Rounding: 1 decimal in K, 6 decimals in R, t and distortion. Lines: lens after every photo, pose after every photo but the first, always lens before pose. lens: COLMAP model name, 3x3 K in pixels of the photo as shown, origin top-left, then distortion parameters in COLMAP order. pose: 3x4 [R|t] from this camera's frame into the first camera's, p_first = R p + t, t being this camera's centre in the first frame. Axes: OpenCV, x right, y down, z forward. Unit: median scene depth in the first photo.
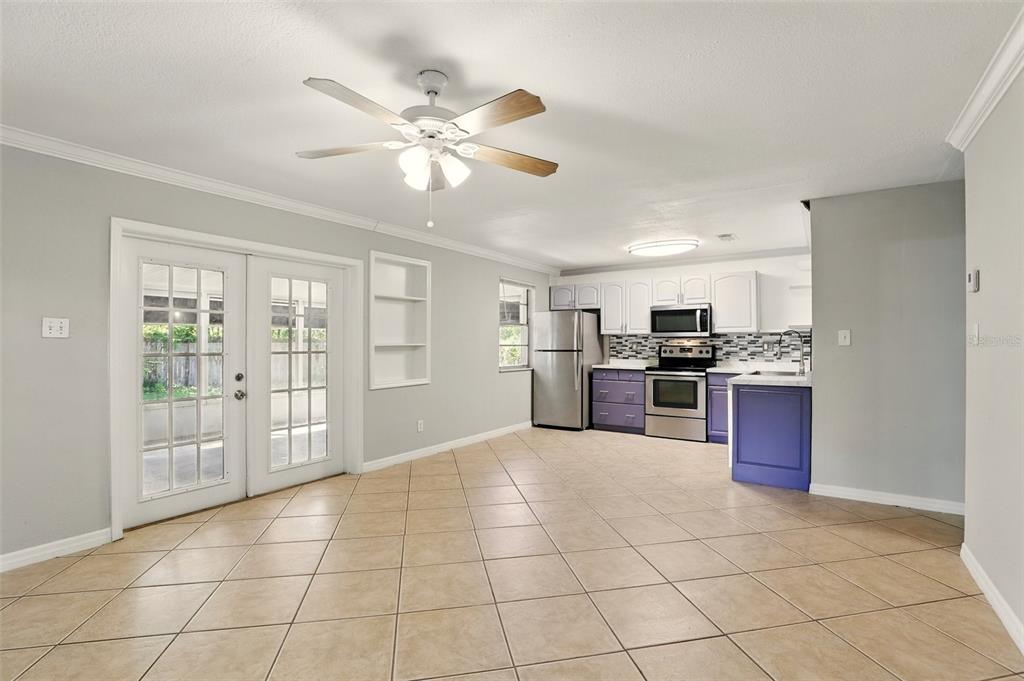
lens RADIAL K [[466.6, 0, 512.0], [0, 466.6, 340.5], [0, 0, 1]] dist [-0.000728, 0.000026]
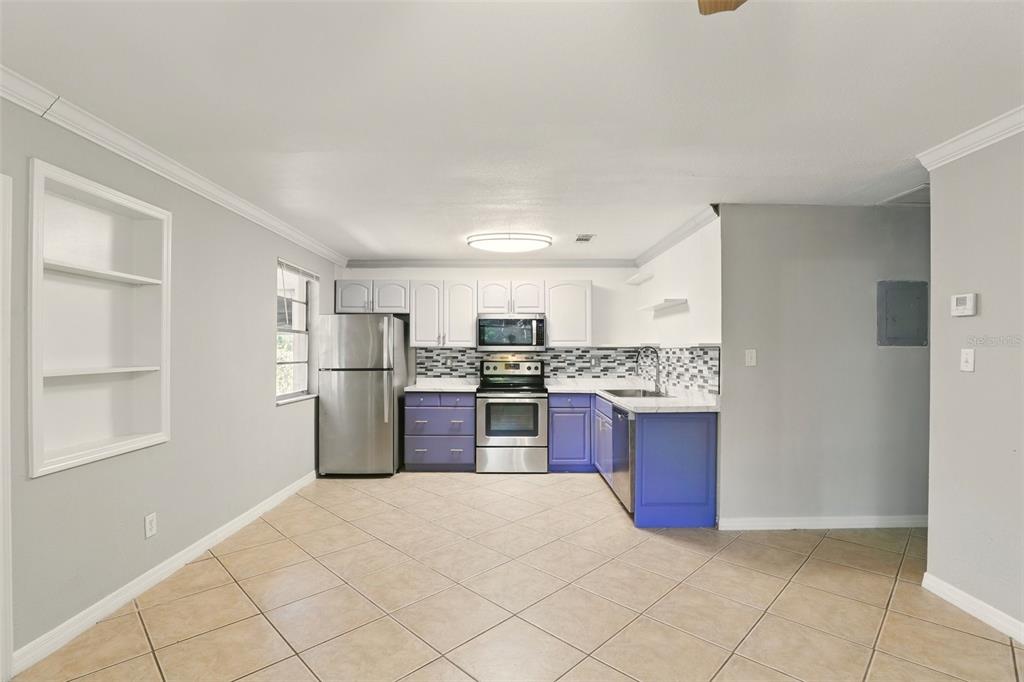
lens RADIAL K [[476.7, 0, 508.1], [0, 476.7, 352.9], [0, 0, 1]] dist [-0.021978, 0.000302]
pose [[0.832112, -0.001781, 0.554604, -0.124877], [-0.004646, 0.999937, 0.010183, -0.013248], [-0.554588, -0.011050, 0.832052, 0.279316]]
